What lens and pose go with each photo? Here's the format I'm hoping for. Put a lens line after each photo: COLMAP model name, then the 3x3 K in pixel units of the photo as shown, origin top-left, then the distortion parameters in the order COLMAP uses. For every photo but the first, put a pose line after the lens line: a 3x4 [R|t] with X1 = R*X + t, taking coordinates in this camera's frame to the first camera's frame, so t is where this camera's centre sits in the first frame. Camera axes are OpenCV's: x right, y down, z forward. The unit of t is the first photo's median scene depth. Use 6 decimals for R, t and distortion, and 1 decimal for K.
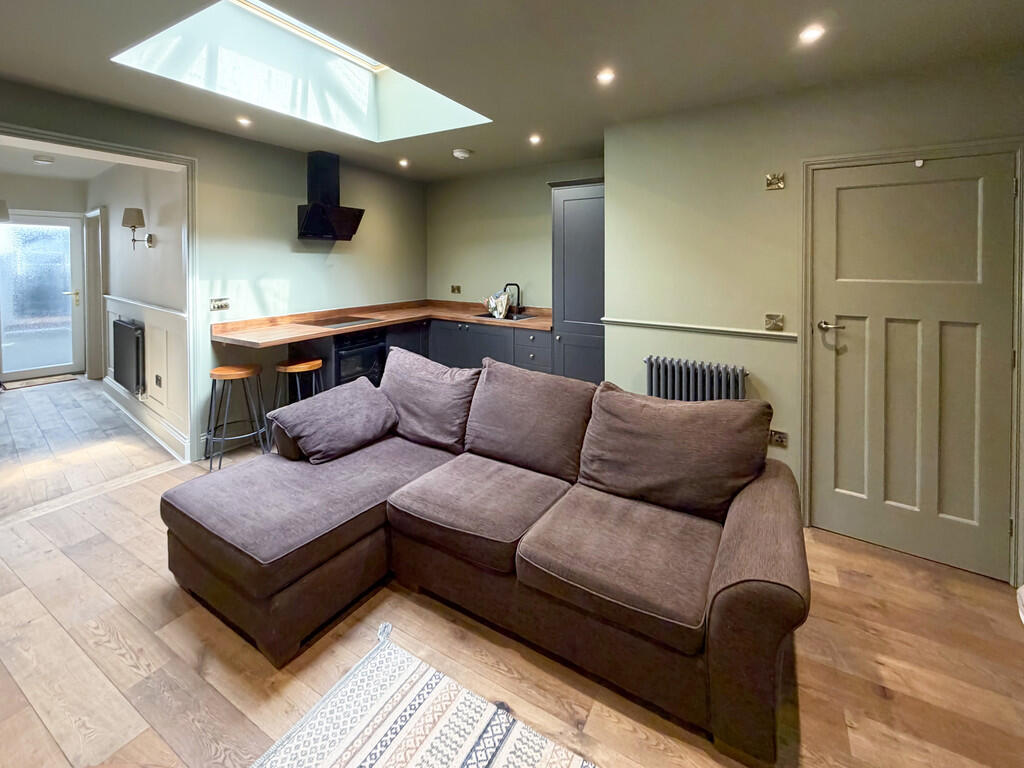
lens RADIAL K [[453.2, 0, 506.3], [0, 453.2, 308.7], [0, 0, 1]] dist [0.000072, 0.000032]
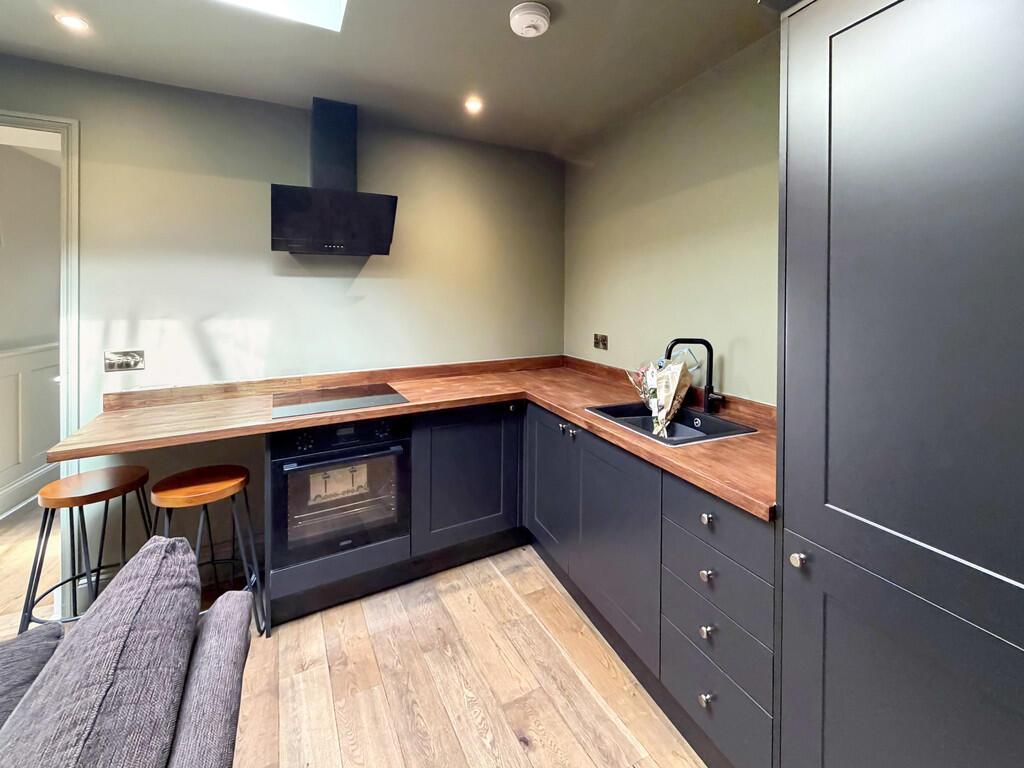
lens RADIAL K [[453.2, 0, 506.3], [0, 453.2, 308.7], [0, 0, 1]] dist [0.000072, 0.000032]
pose [[0.849343, 0.011553, -0.527714, 0.105672], [-0.050354, 0.996974, -0.059216, -0.060116], [0.525433, 0.076867, 0.847355, 0.657058]]
